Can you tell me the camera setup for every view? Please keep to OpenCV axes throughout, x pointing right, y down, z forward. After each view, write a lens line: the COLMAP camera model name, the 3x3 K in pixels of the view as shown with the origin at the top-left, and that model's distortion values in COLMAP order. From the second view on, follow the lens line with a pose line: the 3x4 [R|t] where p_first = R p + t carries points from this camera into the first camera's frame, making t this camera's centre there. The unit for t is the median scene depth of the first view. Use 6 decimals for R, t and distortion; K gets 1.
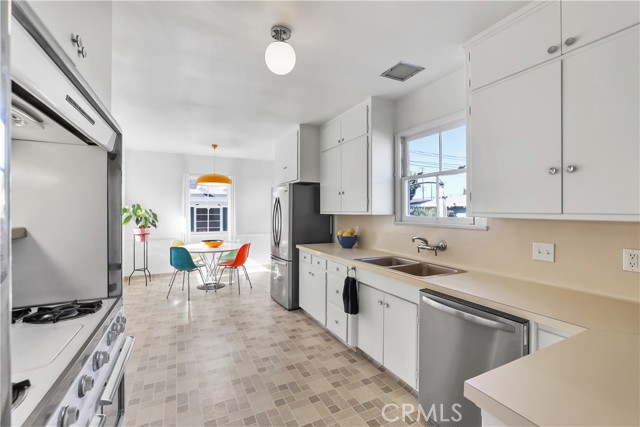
lens RADIAL K [[285.8, 0, 320.3], [0, 285.8, 210.9], [0, 0, 1]] dist [-0.012684, -0.000156]
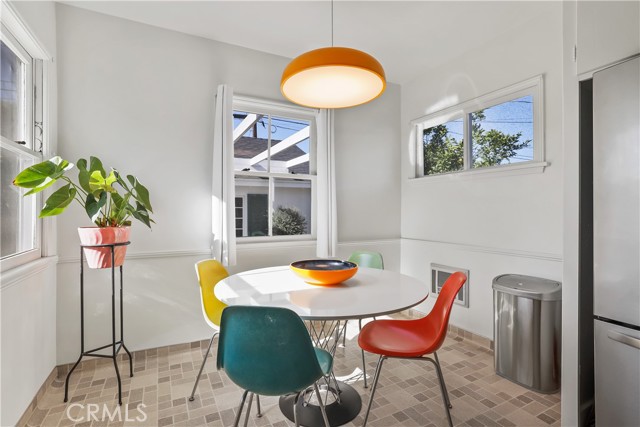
lens RADIAL K [[309.4, 0, 320.8], [0, 309.4, 214.6], [0, 0, 1]] dist [-0.000083, -0.000138]
pose [[0.999528, 0.002999, 0.030573, -0.378501], [-0.003243, 0.999963, 0.007923, 0.042189], [-0.030548, -0.008019, 0.999501, 0.616774]]
